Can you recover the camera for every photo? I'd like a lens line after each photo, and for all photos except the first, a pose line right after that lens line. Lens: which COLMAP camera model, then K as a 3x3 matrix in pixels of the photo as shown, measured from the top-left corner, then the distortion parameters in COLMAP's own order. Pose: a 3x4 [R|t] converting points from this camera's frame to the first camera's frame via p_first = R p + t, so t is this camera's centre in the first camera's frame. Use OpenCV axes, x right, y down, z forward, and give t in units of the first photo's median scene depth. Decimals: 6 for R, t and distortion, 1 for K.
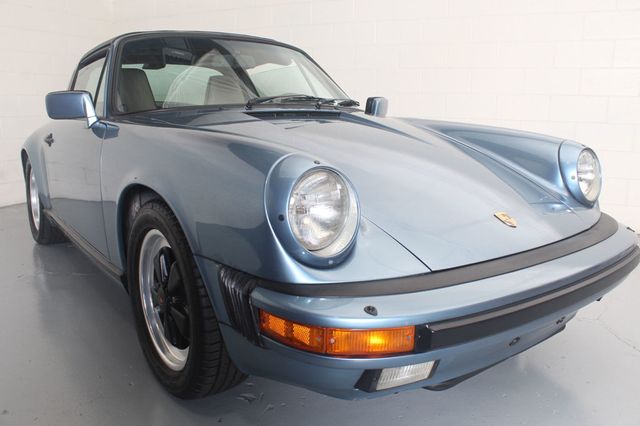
lens RADIAL K [[526.6, 0, 320.0], [0, 526.6, 213.0], [0, 0, 1]] dist [-0.108797, 0.000819]
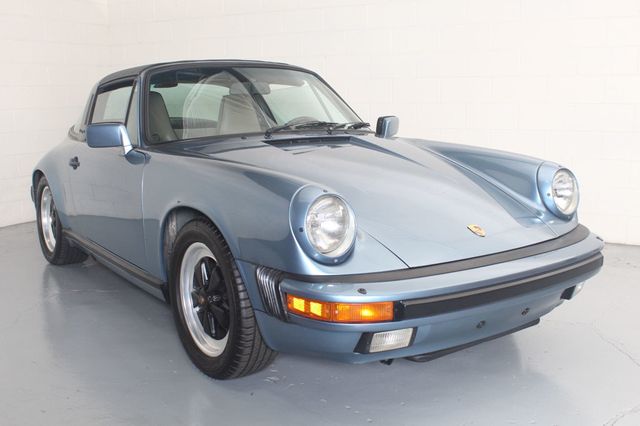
lens RADIAL K [[684.5, 0, 320.0], [0, 684.5, 213.0], [0, 0, 1]] dist [-0.089457, -0.005312]
pose [[0.999464, -0.013255, -0.029936, 0.024609], [0.012321, 0.999438, -0.031178, 0.015085], [0.030332, 0.030792, 0.999065, -0.609410]]
